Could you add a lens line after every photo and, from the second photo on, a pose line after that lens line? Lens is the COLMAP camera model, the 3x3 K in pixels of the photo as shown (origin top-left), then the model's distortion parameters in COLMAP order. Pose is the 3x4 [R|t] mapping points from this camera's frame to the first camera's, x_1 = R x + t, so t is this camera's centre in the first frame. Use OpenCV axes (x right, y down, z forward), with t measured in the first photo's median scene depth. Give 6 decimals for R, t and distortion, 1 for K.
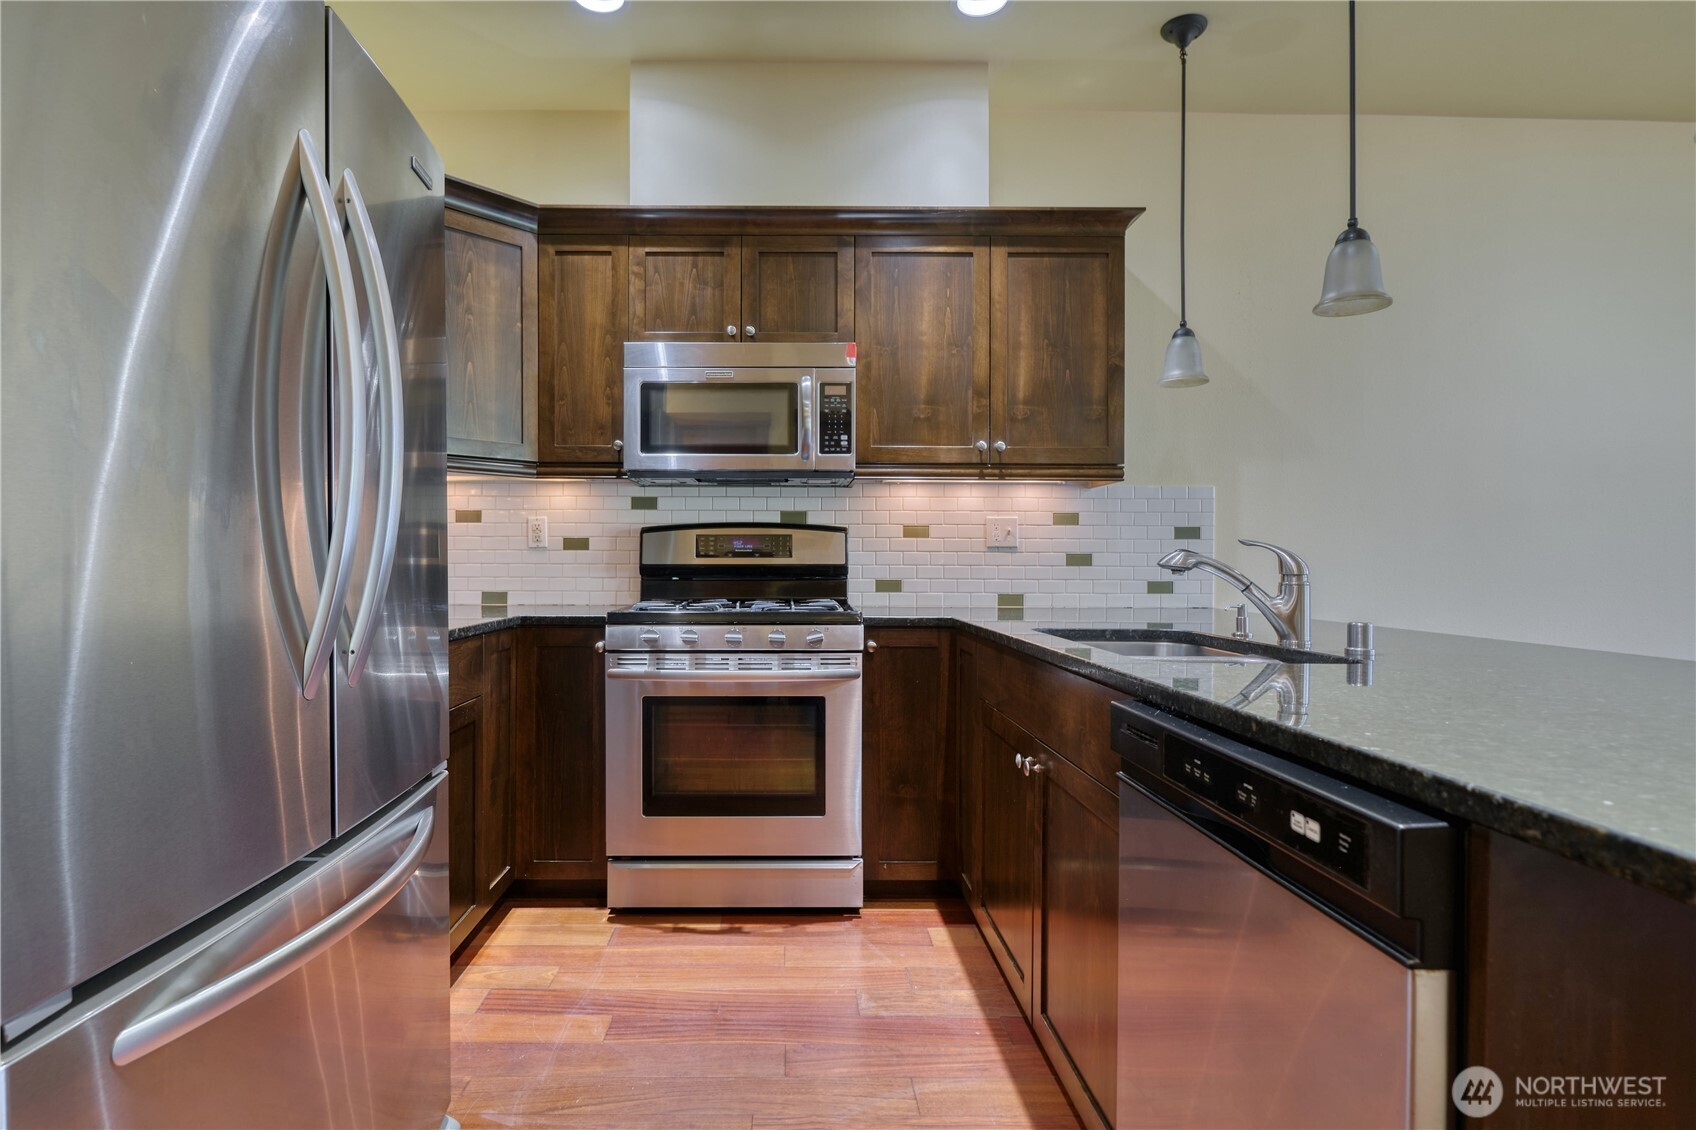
lens RADIAL K [[862.6, 0, 784.3], [0, 862.6, 561.4], [0, 0, 1]] dist [-0.005549, -0.000912]
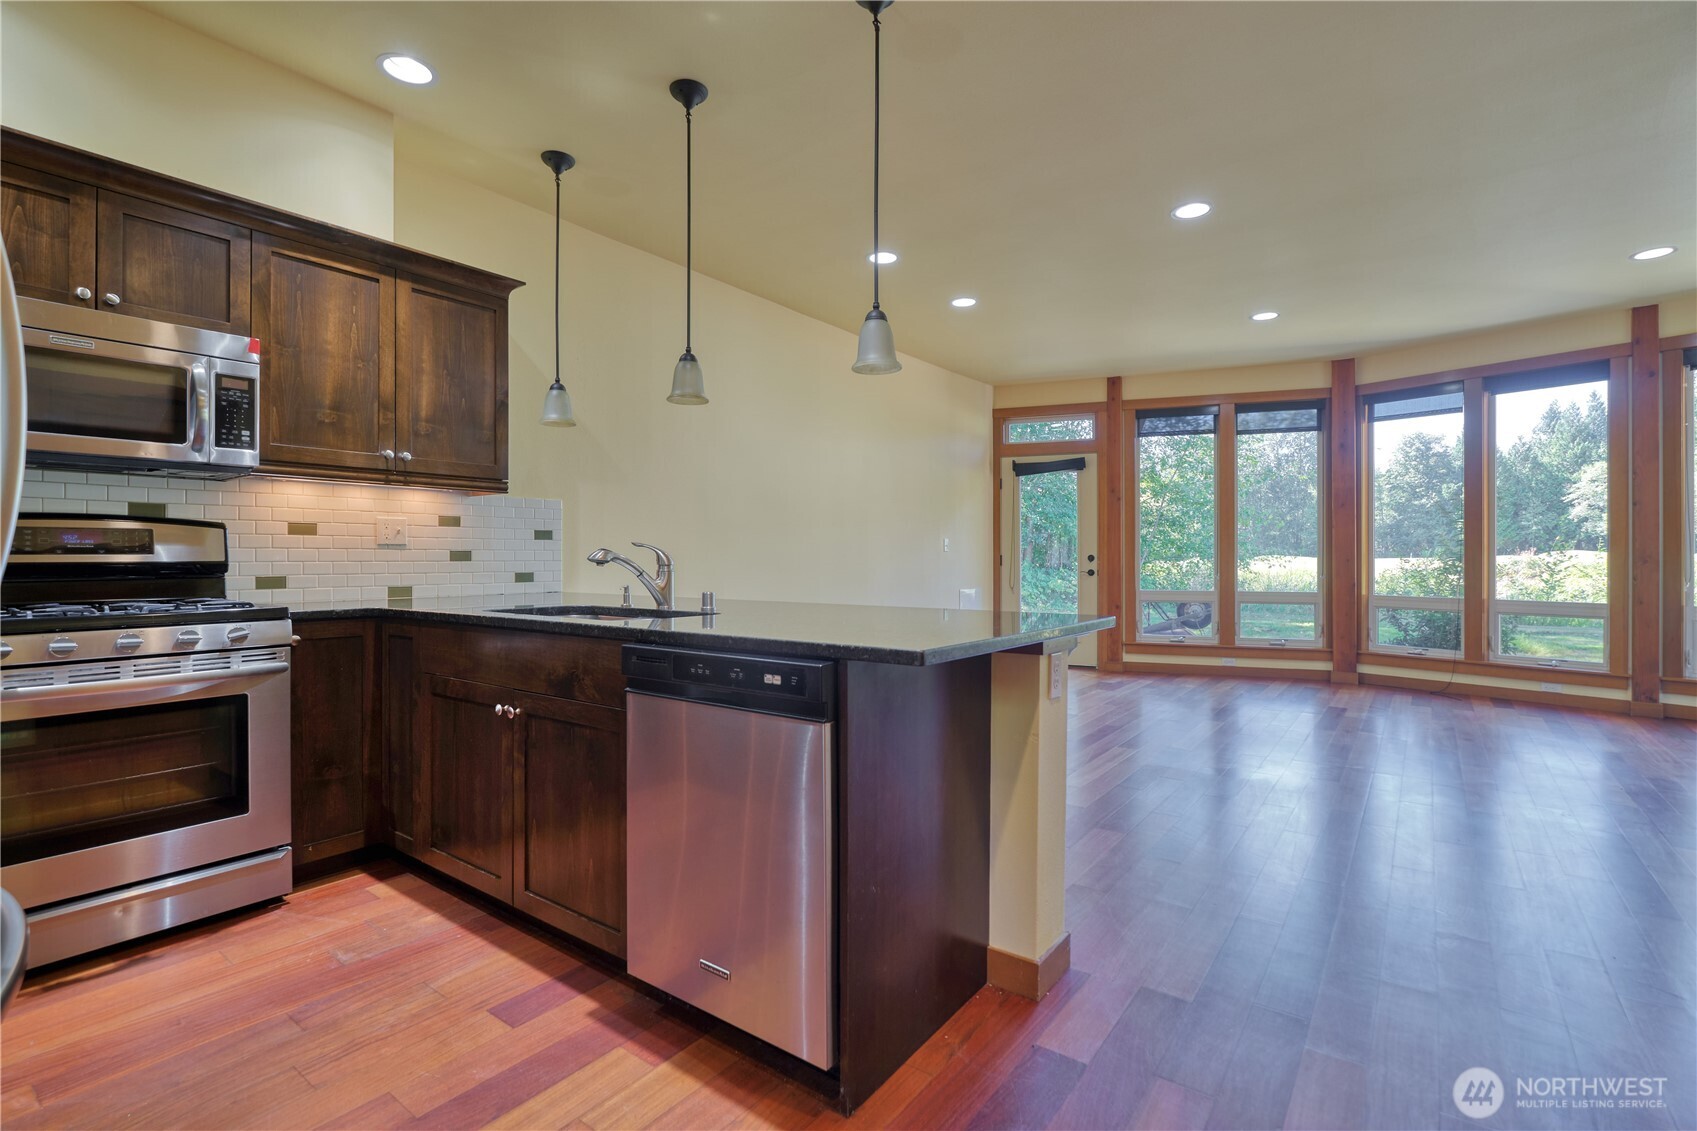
lens RADIAL K [[781.6, 0, 856.2], [0, 781.6, 556.1], [0, 0, 1]] dist [-0.001215, -0.006893]
pose [[0.589391, -0.002563, 0.807844, -0.231230], [0.003773, 0.999993, 0.000420, -0.000041], [-0.807839, 0.002800, 0.589396, -0.087510]]
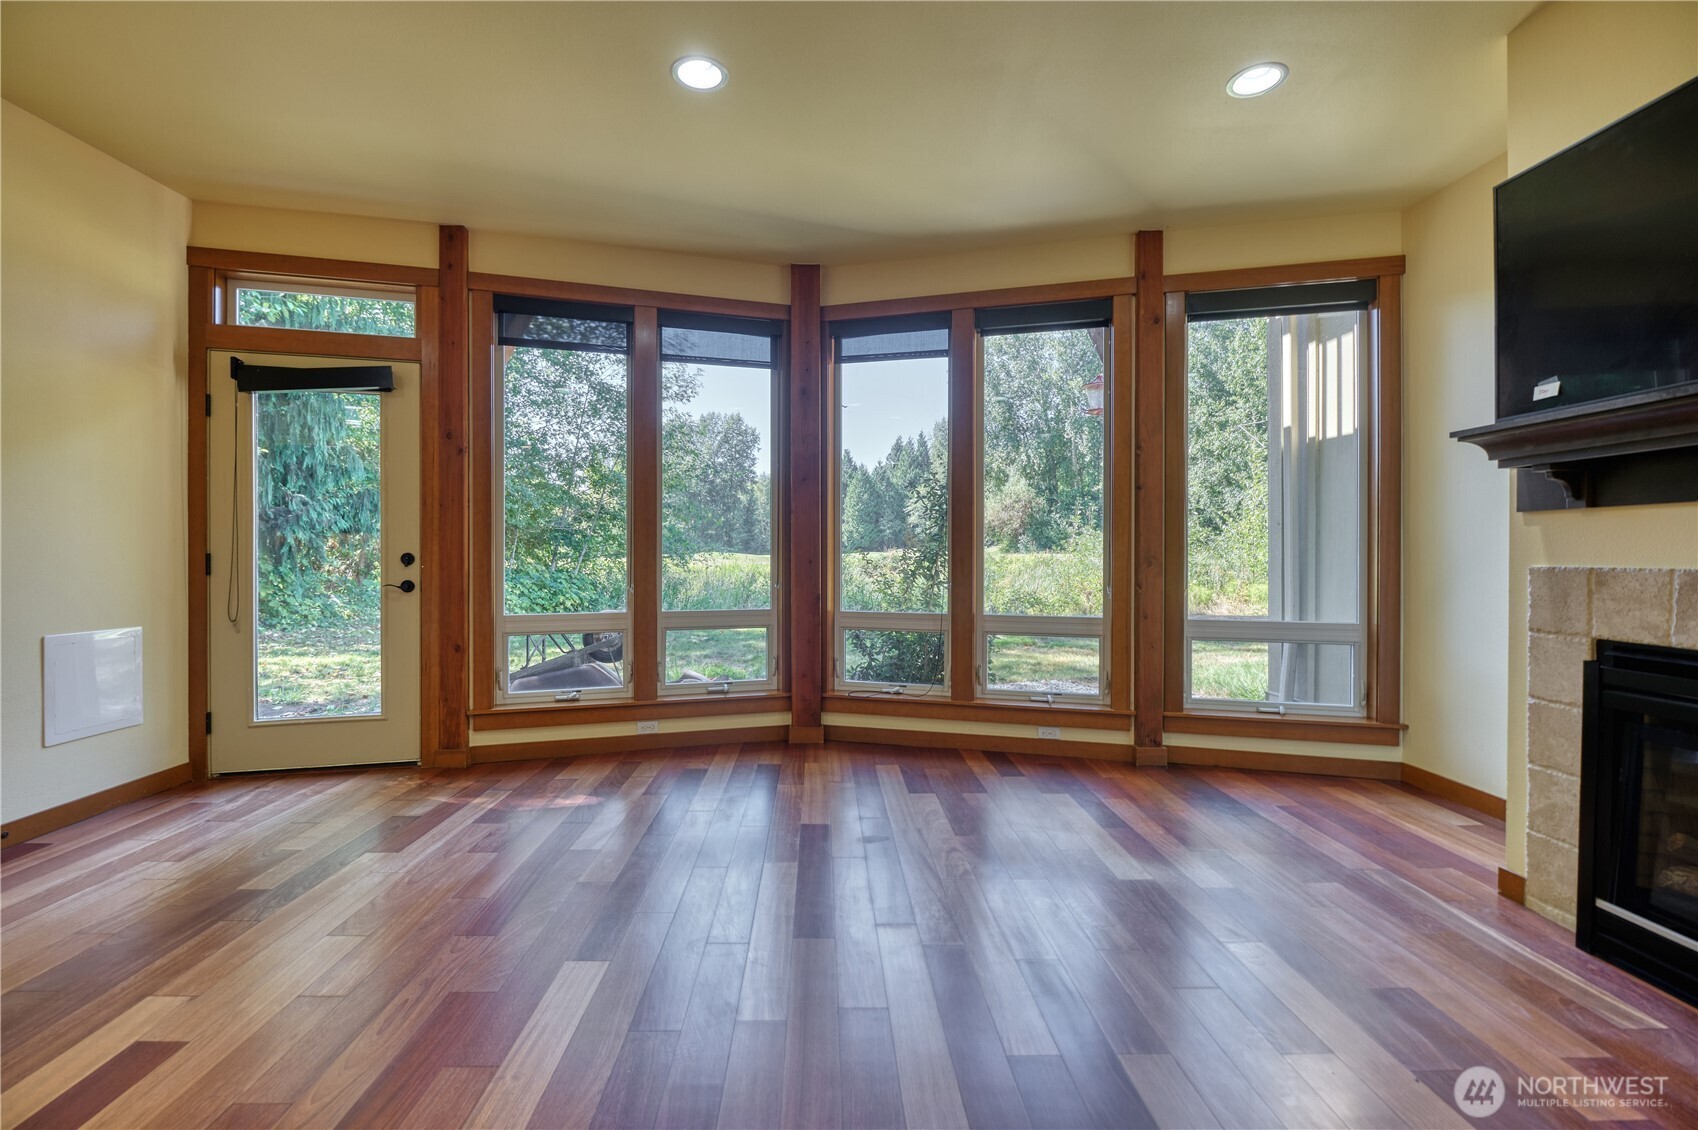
lens RADIAL K [[758.1, 0, 829.6], [0, 758.1, 556.4], [0, 0, 1]] dist [-0.010029, -0.000596]
pose [[-0.015954, -0.007551, 0.999844, 0.968114], [0.001183, 0.999971, 0.007571, -0.003340], [-0.999872, 0.001303, -0.015945, 0.084883]]
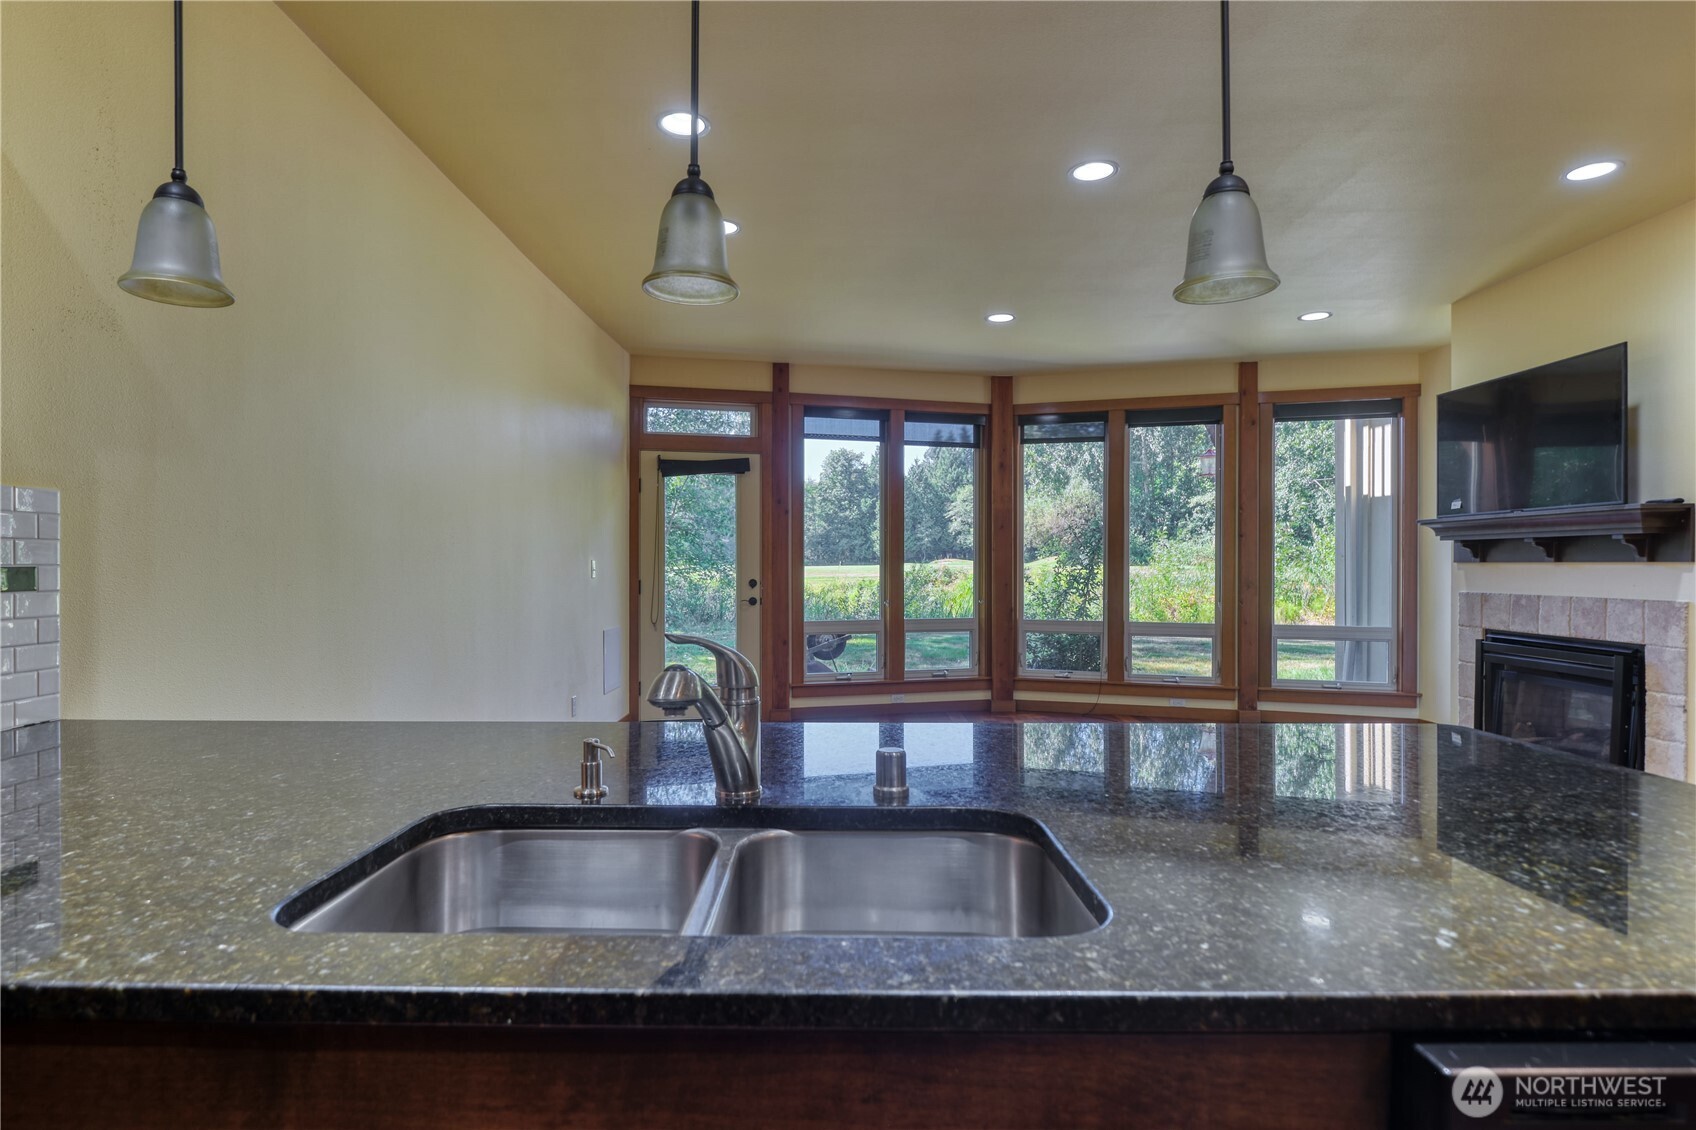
lens RADIAL K [[881.1, 0, 825.9], [0, 881.1, 567.2], [0, 0, 1]] dist [-0.002151, -0.000501]
pose [[0.013109, -0.007443, 0.999886, -0.037169], [0.001313, 0.999972, 0.007427, -0.050268], [-0.999913, 0.001215, 0.013118, 0.580347]]
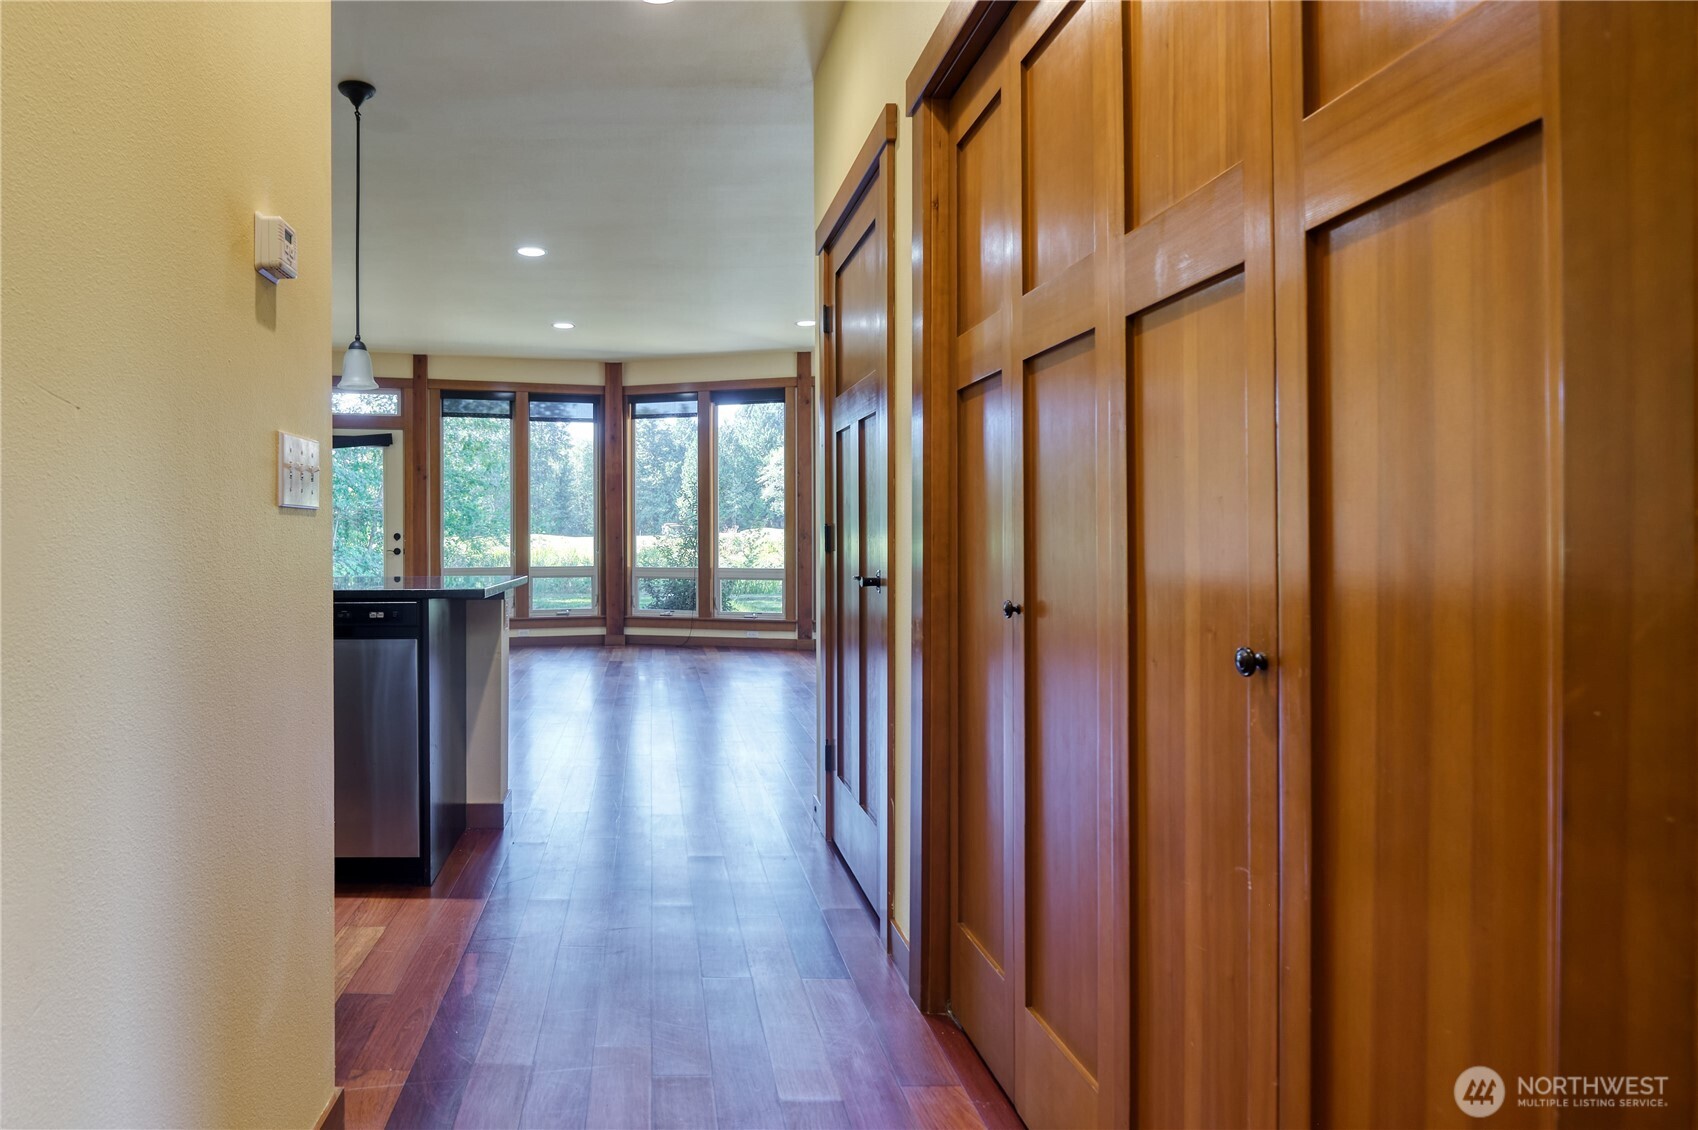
lens RADIAL K [[982.0, 0, 626.0], [0, 982.0, 530.4], [0, 0, 1]] dist [0.000803, 0.000136]
pose [[0.024593, 0.000858, 0.999697, -0.853648], [0.005192, 0.999986, -0.000986, -0.001939], [-0.999684, 0.005215, 0.024588, -0.013496]]
